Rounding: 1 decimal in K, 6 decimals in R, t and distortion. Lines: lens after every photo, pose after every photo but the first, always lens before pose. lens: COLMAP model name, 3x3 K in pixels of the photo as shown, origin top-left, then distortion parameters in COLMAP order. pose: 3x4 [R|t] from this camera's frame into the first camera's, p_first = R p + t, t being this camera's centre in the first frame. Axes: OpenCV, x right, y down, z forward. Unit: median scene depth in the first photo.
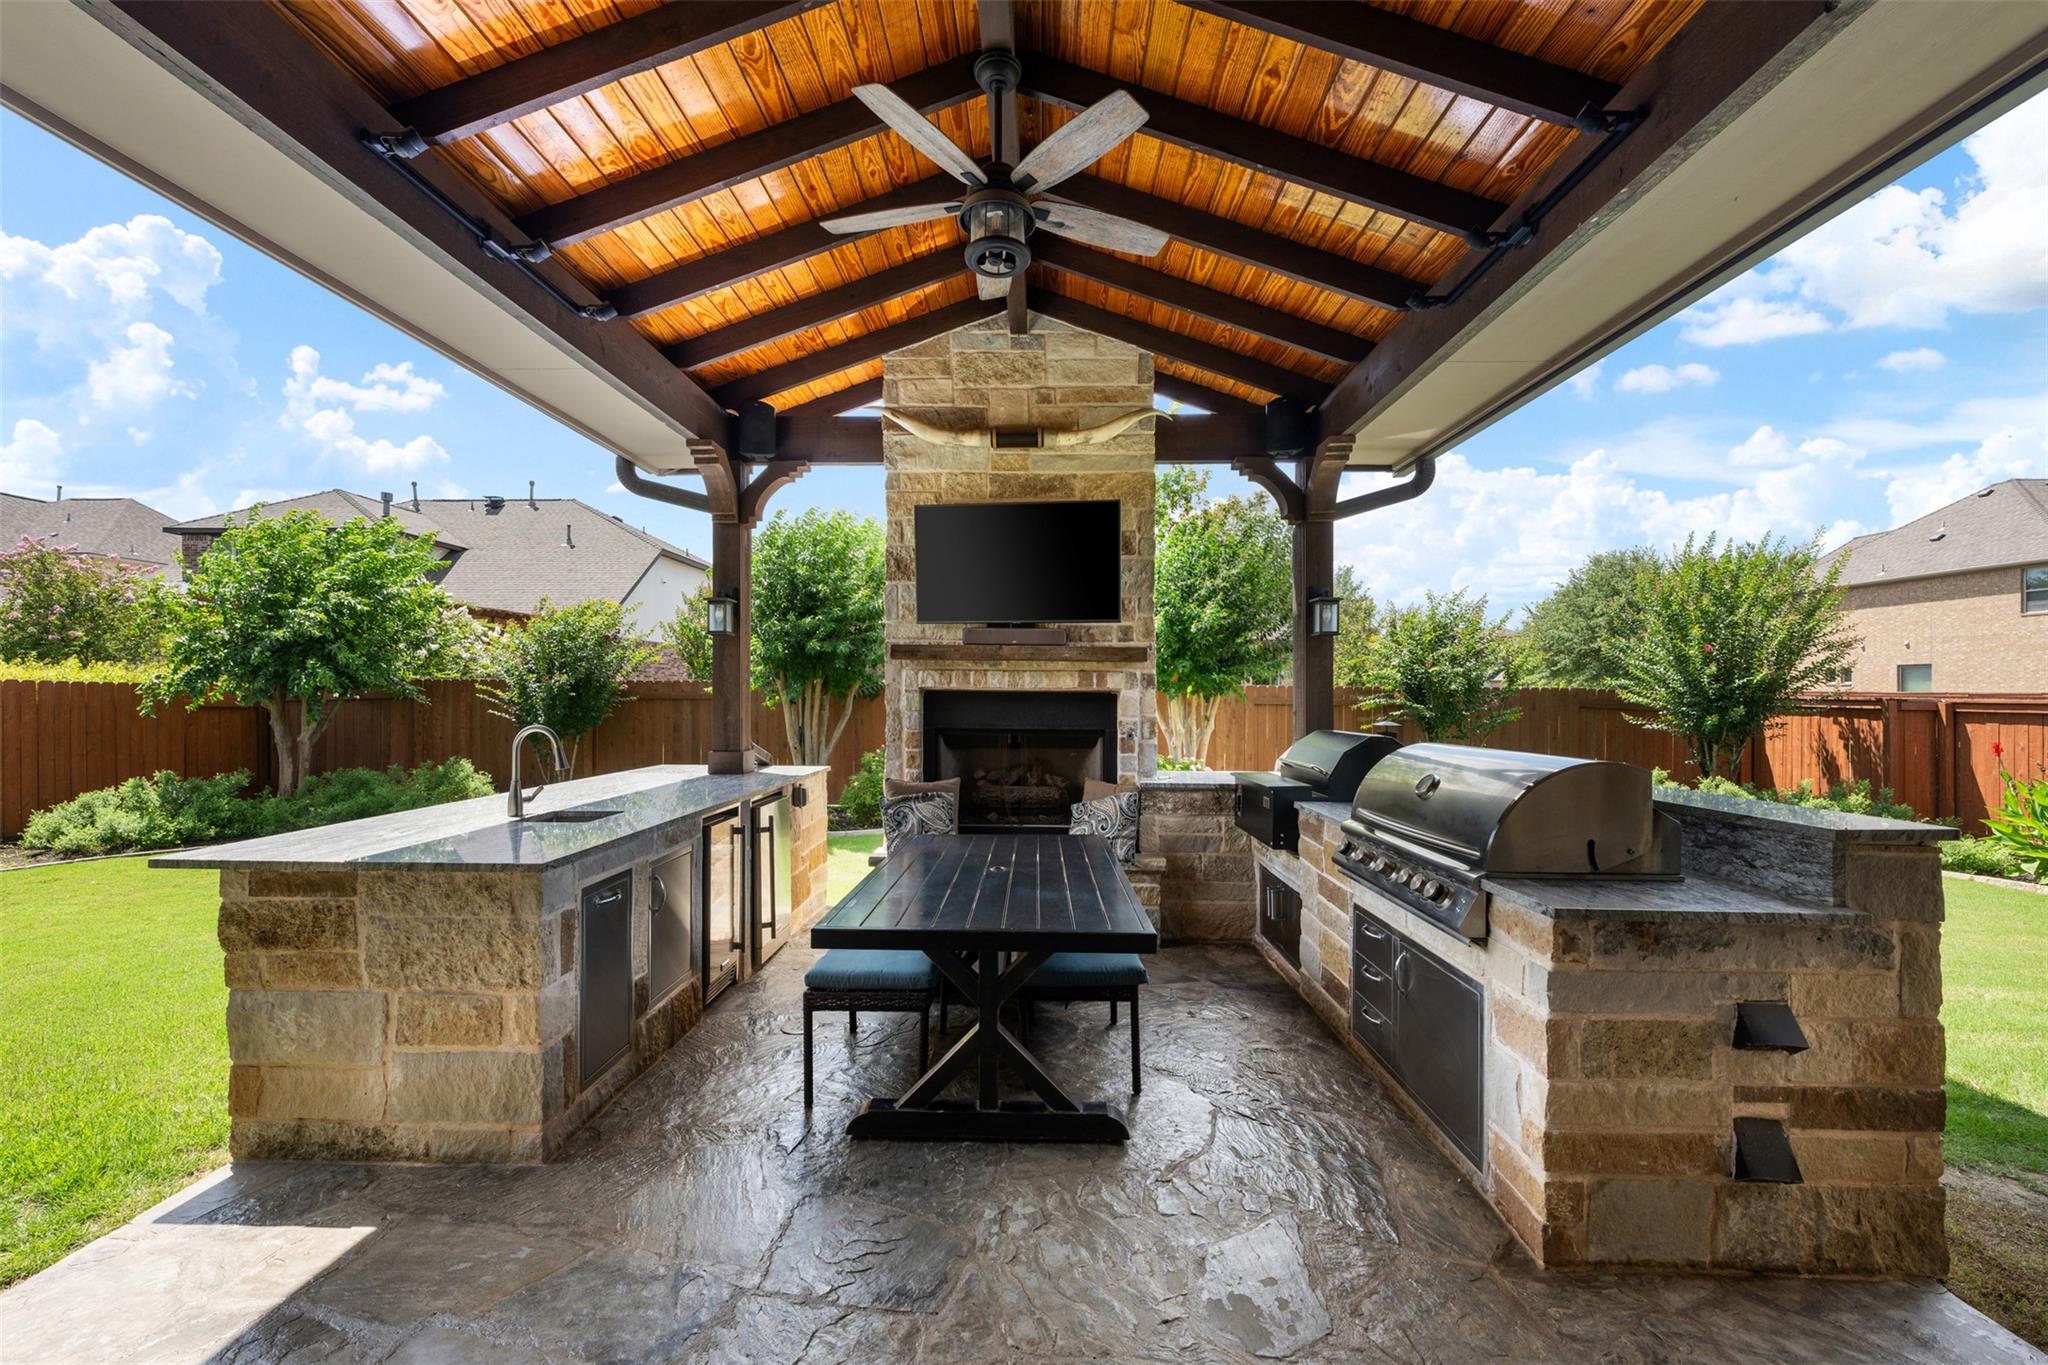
lens RADIAL K [[825.7, 0, 1008.5], [0, 825.7, 696.3], [0, 0, 1]] dist [0.001304, 0.000754]
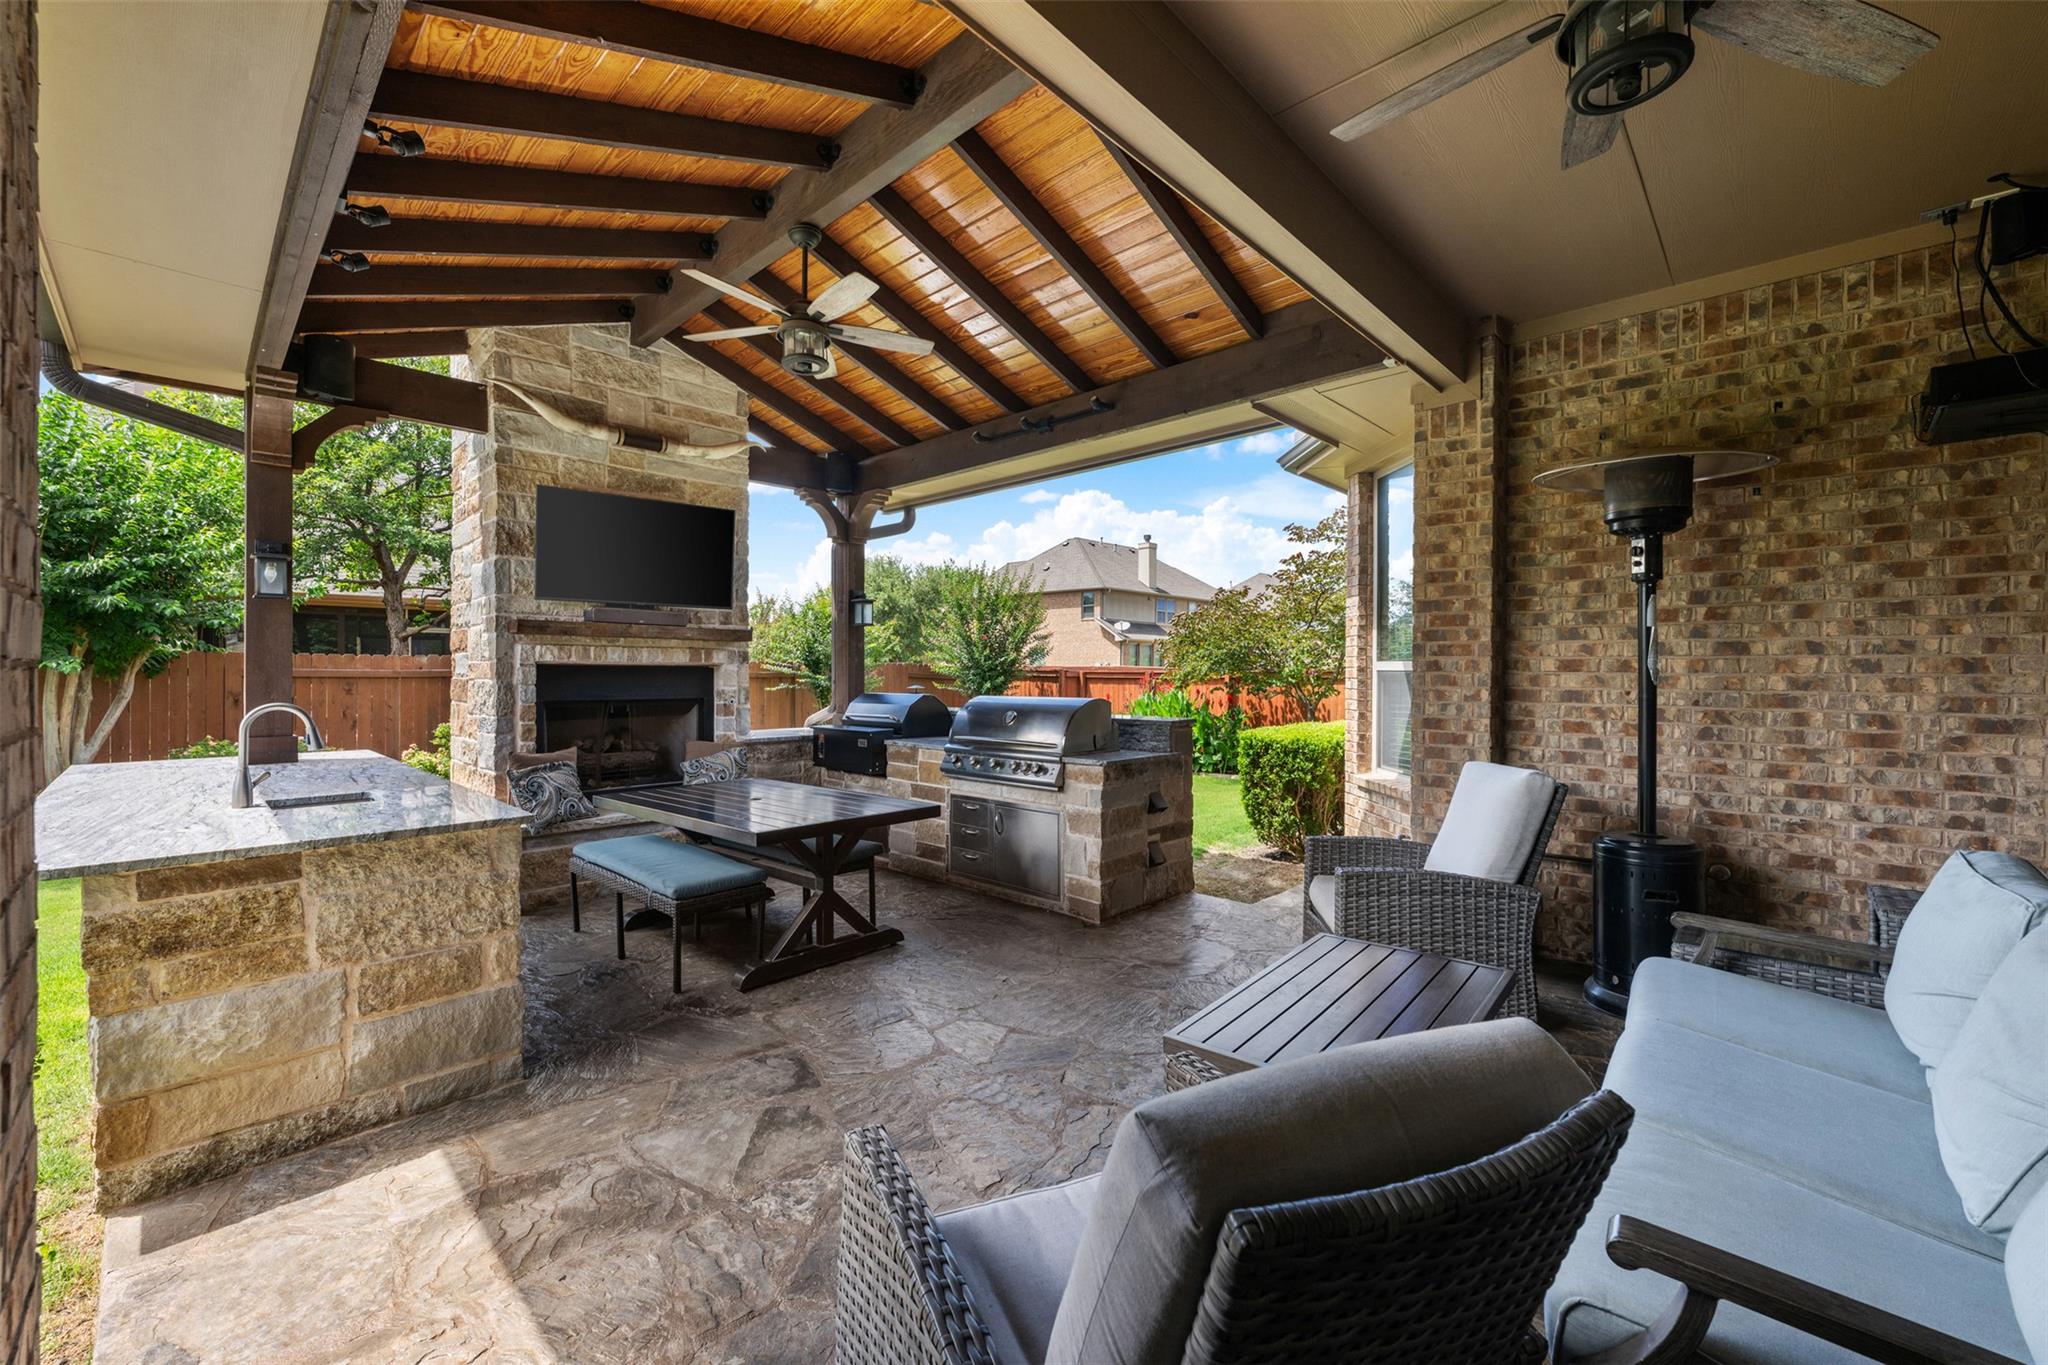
lens RADIAL K [[825.7, 0, 1028.3], [0, 825.7, 671.2], [0, 0, 1]] dist [0.001304, 0.000754]
pose [[0.662010, -0.004000, 0.749485, -0.479080], [0.003195, 0.999992, 0.002514, 0.000493], [-0.749489, 0.000730, 0.662017, -0.138834]]
